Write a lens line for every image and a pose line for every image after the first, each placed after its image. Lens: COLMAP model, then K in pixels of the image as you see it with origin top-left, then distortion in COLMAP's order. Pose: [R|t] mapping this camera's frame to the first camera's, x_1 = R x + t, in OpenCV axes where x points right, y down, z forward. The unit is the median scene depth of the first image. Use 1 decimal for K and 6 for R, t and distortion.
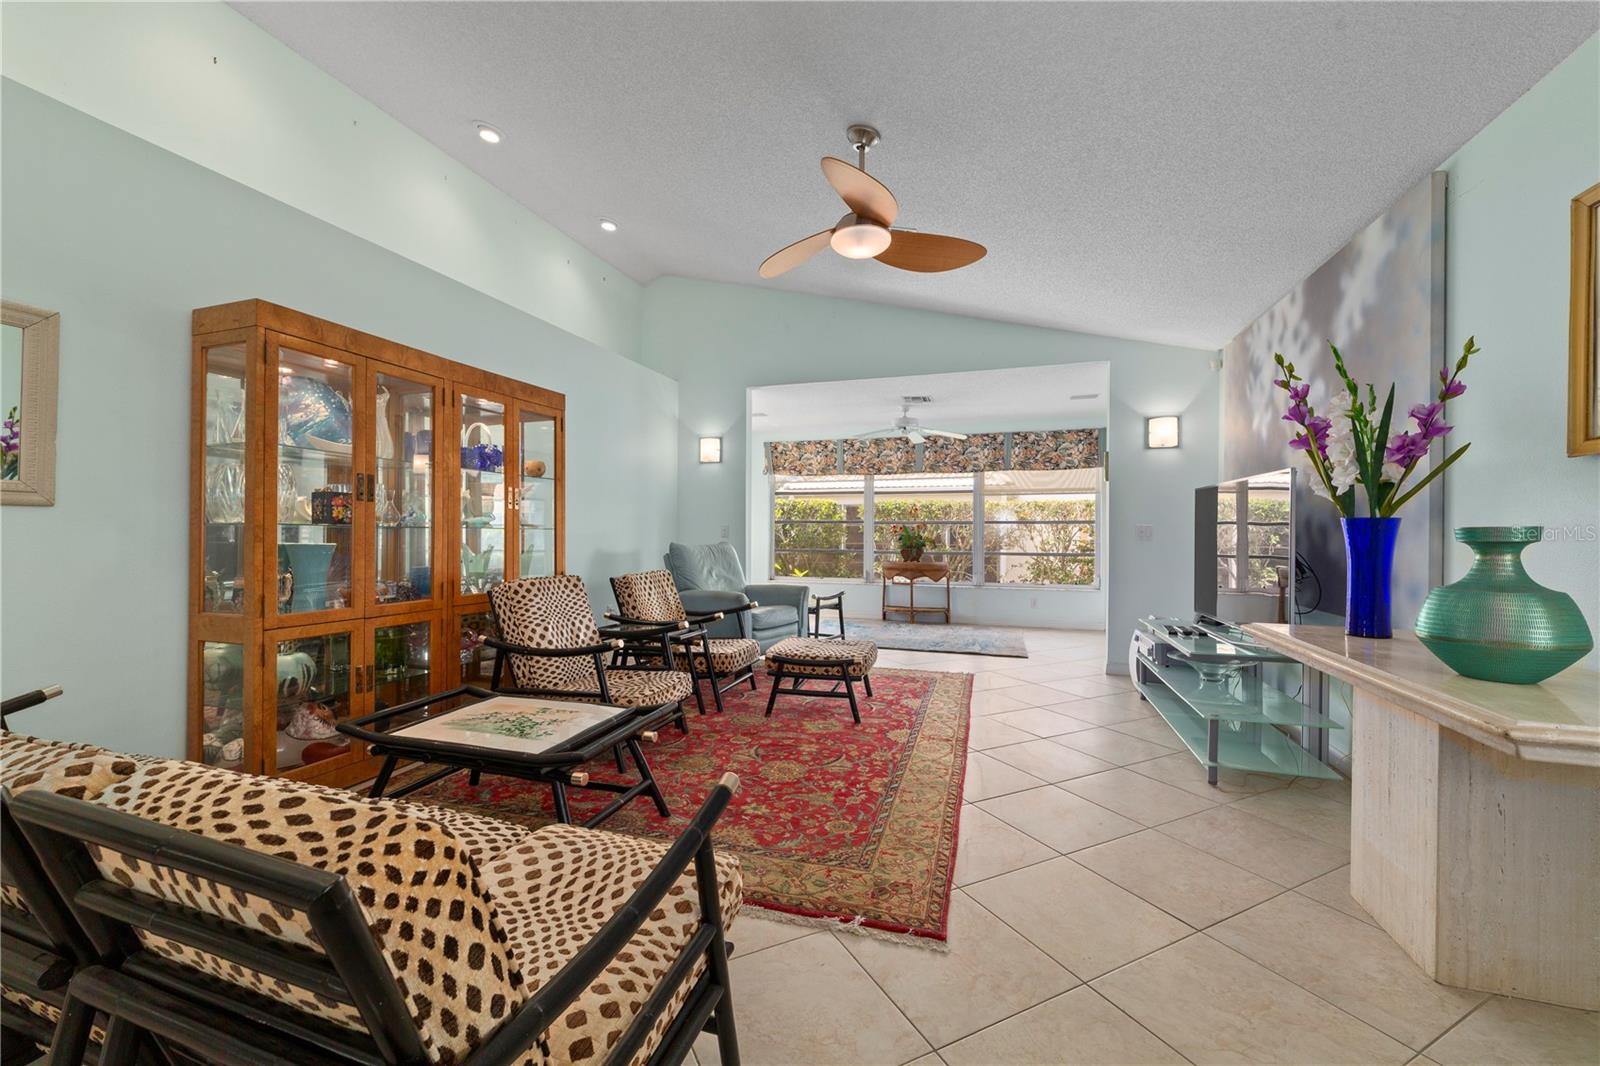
lens RADIAL K [[637.4, 0, 796.4], [0, 637.4, 534.3], [0, 0, 1]] dist [-0.001921, 0.000098]
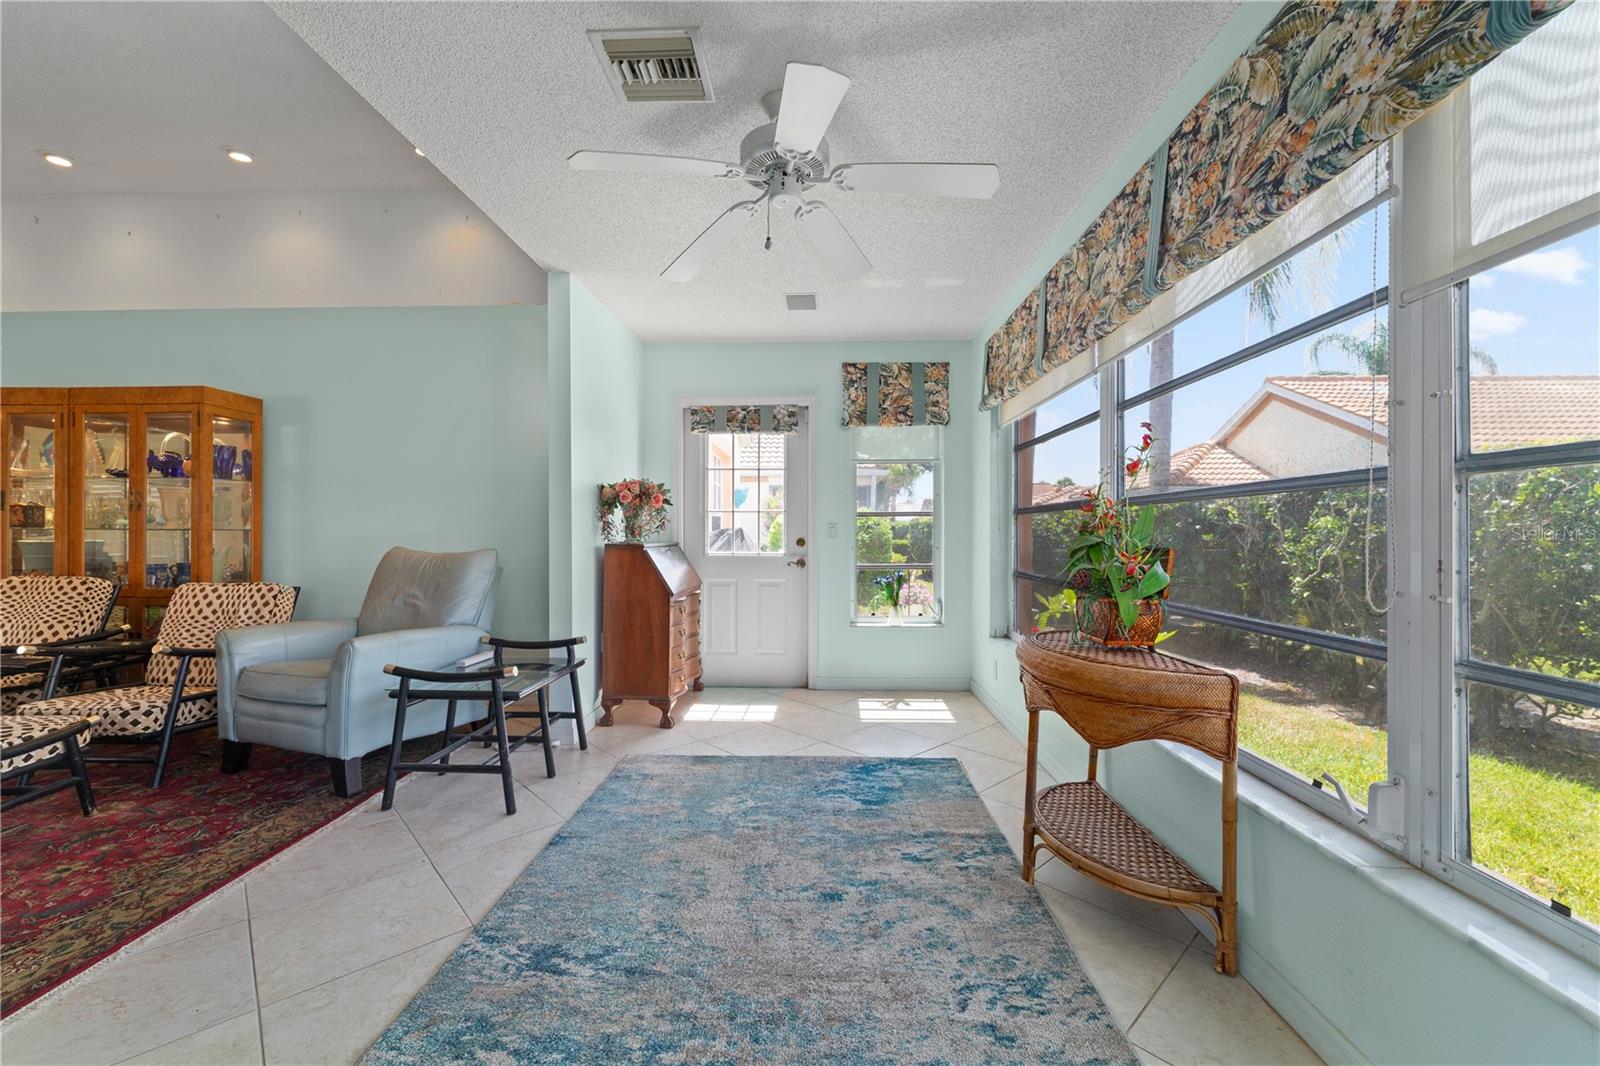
lens RADIAL K [[637.4, 0, 796.4], [0, 637.4, 534.3], [0, 0, 1]] dist [-0.001921, 0.000098]
pose [[0.279892, -0.000869, -0.960031, 0.850414], [-0.003947, 0.999990, -0.002056, -0.002625], [0.960023, 0.004365, 0.279886, 1.727211]]
